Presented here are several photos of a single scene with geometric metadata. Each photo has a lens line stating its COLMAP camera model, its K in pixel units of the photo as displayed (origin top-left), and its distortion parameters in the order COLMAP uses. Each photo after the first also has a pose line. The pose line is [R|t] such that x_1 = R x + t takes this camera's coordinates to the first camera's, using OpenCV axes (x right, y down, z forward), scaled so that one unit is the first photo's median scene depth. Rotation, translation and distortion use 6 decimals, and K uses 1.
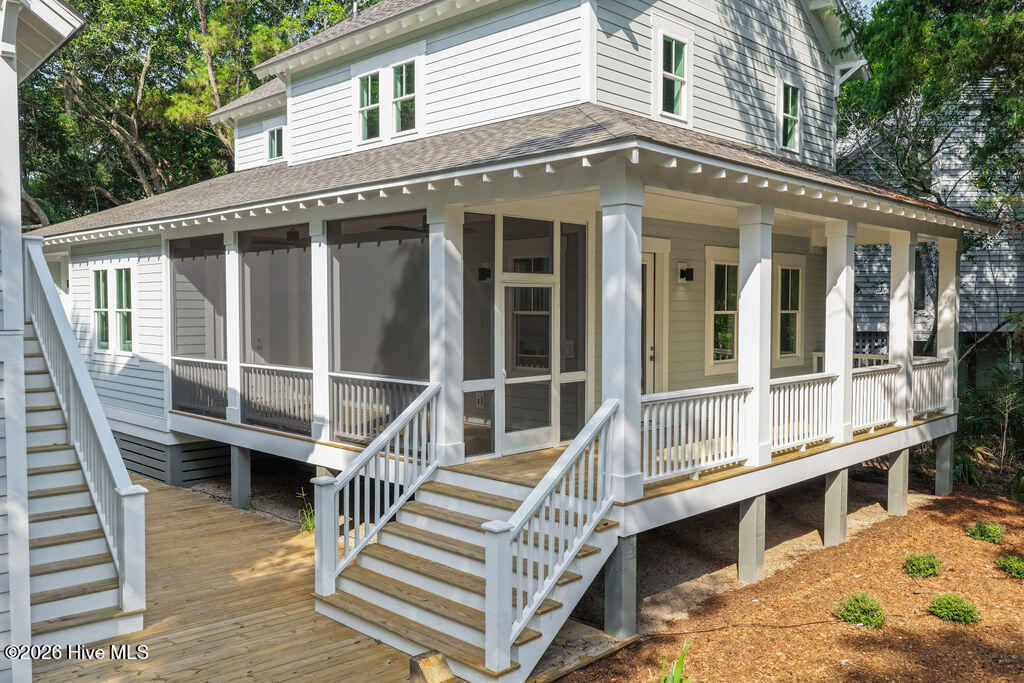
lens RADIAL K [[844.8, 0, 504.2], [0, 844.8, 324.2], [0, 0, 1]] dist [-0.015996, 0.021061]
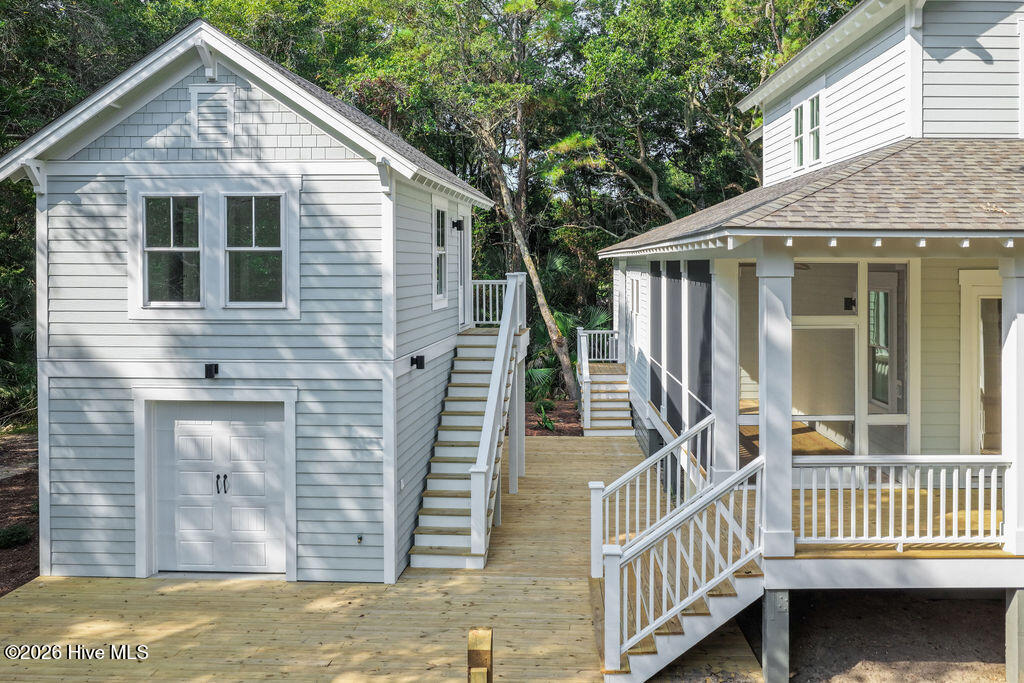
lens RADIAL K [[844.8, 0, 577.5], [0, 844.8, 266.0], [0, 0, 1]] dist [-0.015996, 0.021061]
pose [[0.729968, -0.002343, -0.683477, 0.474495], [-0.014640, 0.999711, -0.019063, -0.089601], [0.683325, 0.023921, 0.729723, 0.036085]]
